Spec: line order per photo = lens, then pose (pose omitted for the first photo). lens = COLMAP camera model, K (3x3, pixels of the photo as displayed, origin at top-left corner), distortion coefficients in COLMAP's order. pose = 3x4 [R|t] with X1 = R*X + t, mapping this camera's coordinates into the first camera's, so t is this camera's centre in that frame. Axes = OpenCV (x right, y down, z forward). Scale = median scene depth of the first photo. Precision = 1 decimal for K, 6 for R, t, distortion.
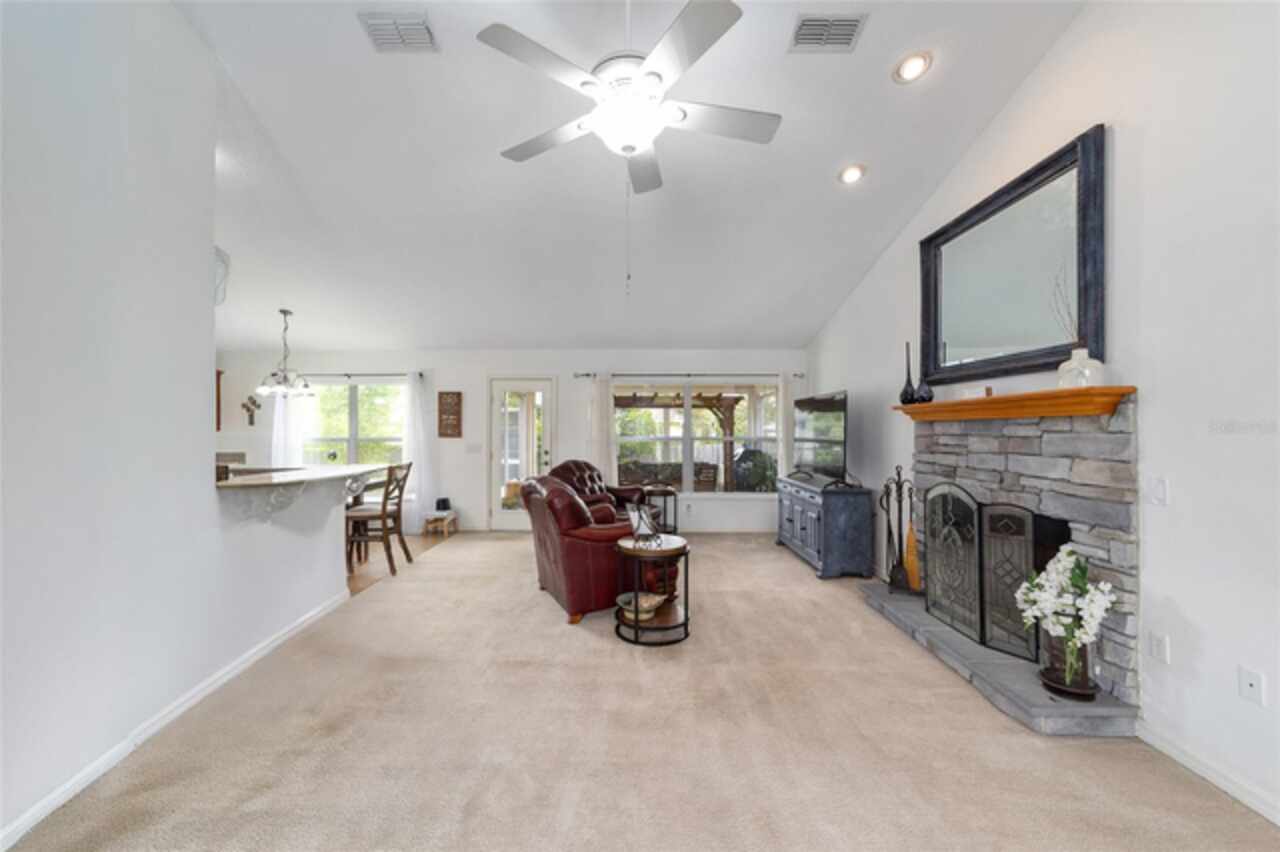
lens RADIAL K [[489.0, 0, 636.2], [0, 489.0, 429.9], [0, 0, 1]] dist [-0.012890, 0.000132]
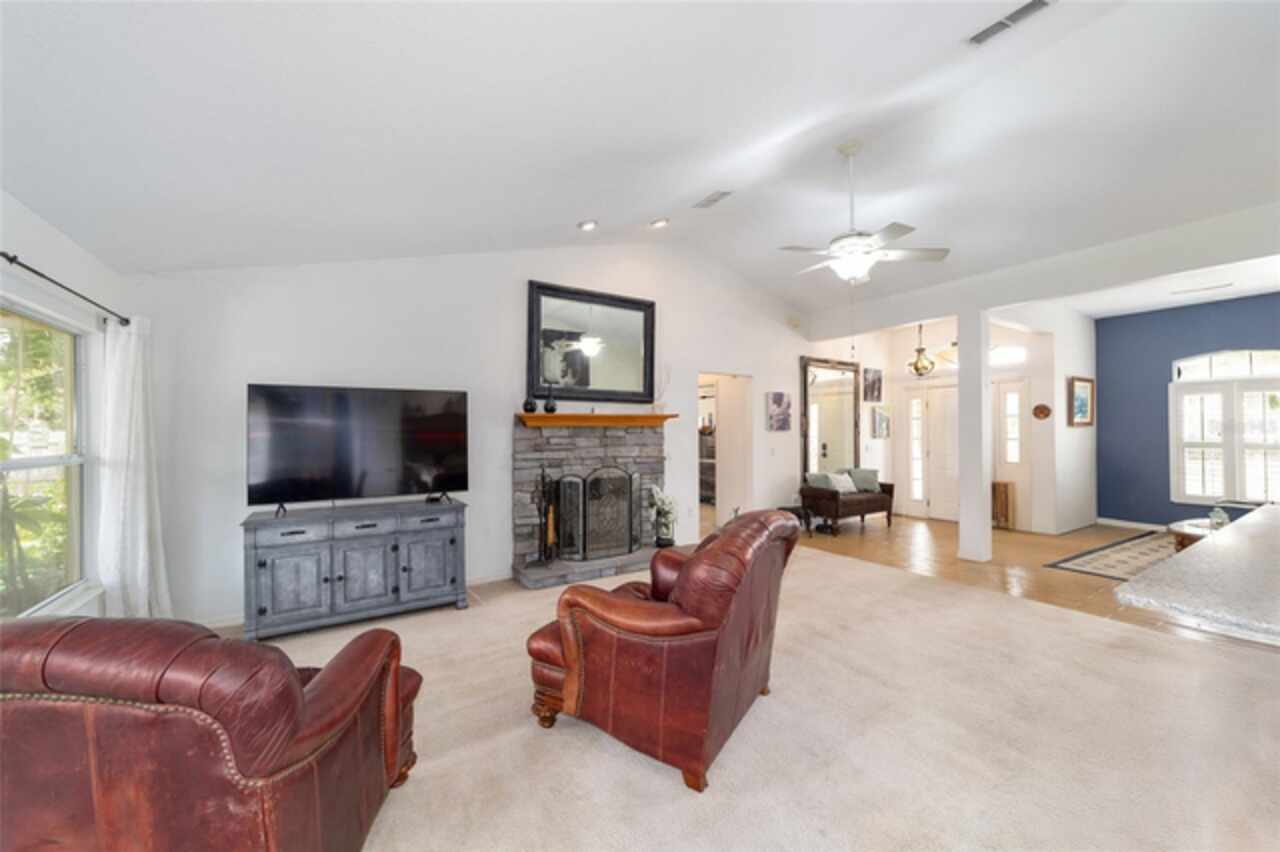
lens RADIAL K [[466.4, 0, 633.8], [0, 466.4, 425.2], [0, 0, 1]] dist [0.000921, 0.000152]
pose [[-0.524140, 0.003084, 0.851627, -0.712541], [0.002980, 0.999994, -0.001787, -0.024036], [-0.851627, 0.001602, -0.524146, 1.766891]]
